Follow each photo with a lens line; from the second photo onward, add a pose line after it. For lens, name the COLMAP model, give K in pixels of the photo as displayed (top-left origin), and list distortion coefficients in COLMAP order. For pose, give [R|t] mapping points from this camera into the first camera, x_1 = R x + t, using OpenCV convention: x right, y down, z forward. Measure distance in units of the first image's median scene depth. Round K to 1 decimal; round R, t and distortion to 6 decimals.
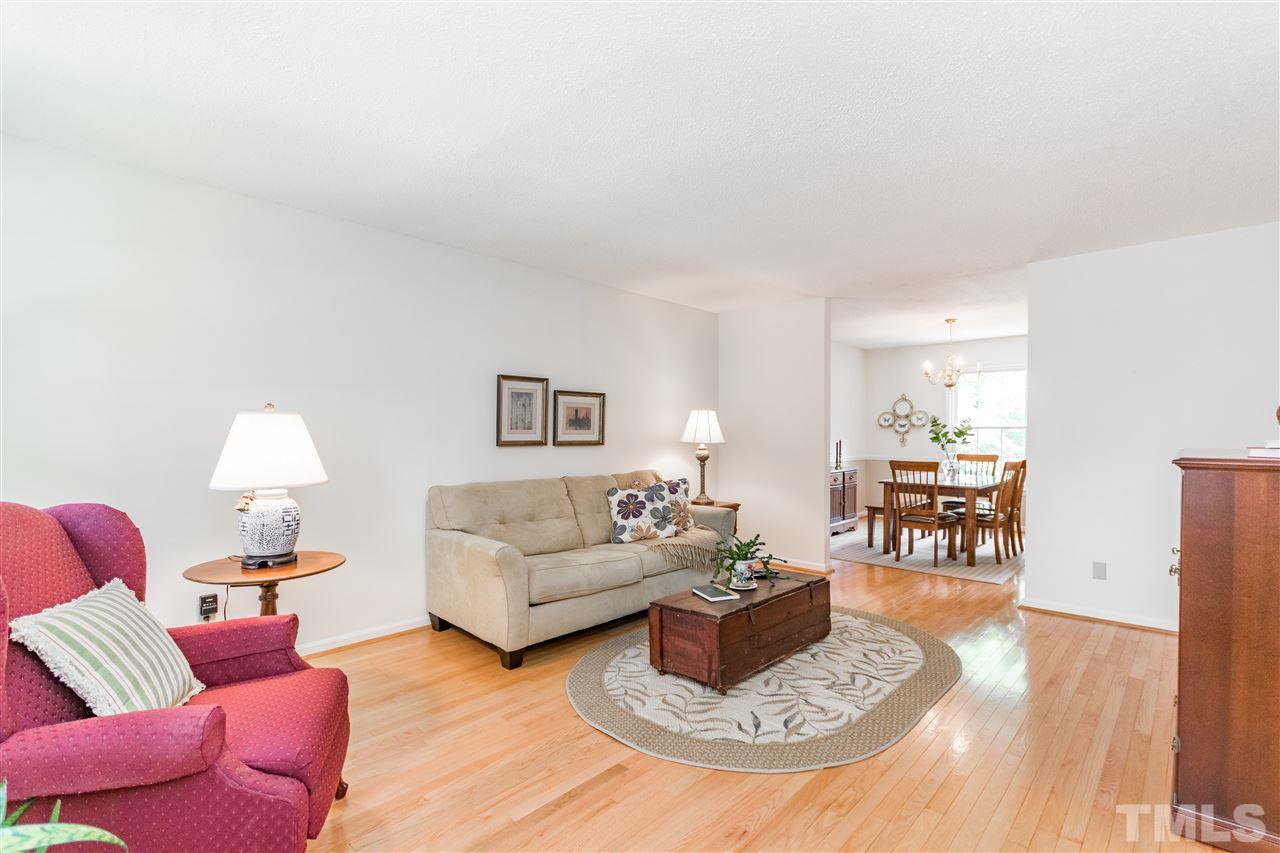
lens RADIAL K [[596.7, 0, 635.6], [0, 596.7, 433.9], [0, 0, 1]] dist [-0.000592, 0.000142]
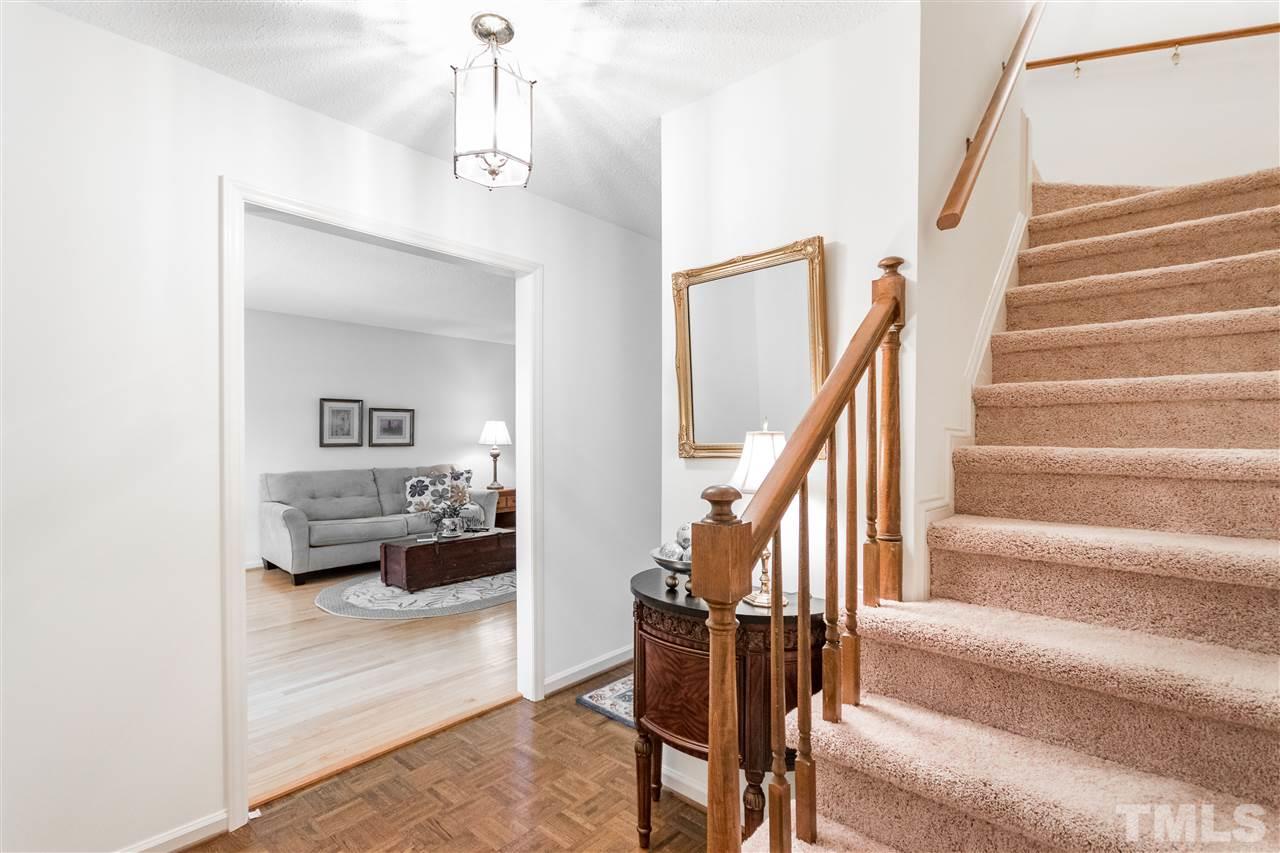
lens RADIAL K [[596.7, 0, 644.4], [0, 596.7, 426.9], [0, 0, 1]] dist [-0.000592, 0.000142]
pose [[0.999031, 0.001920, 0.043978, 0.480254], [-0.001473, 0.999947, -0.010188, -0.014575], [-0.043995, 0.010114, 0.998981, -0.479193]]
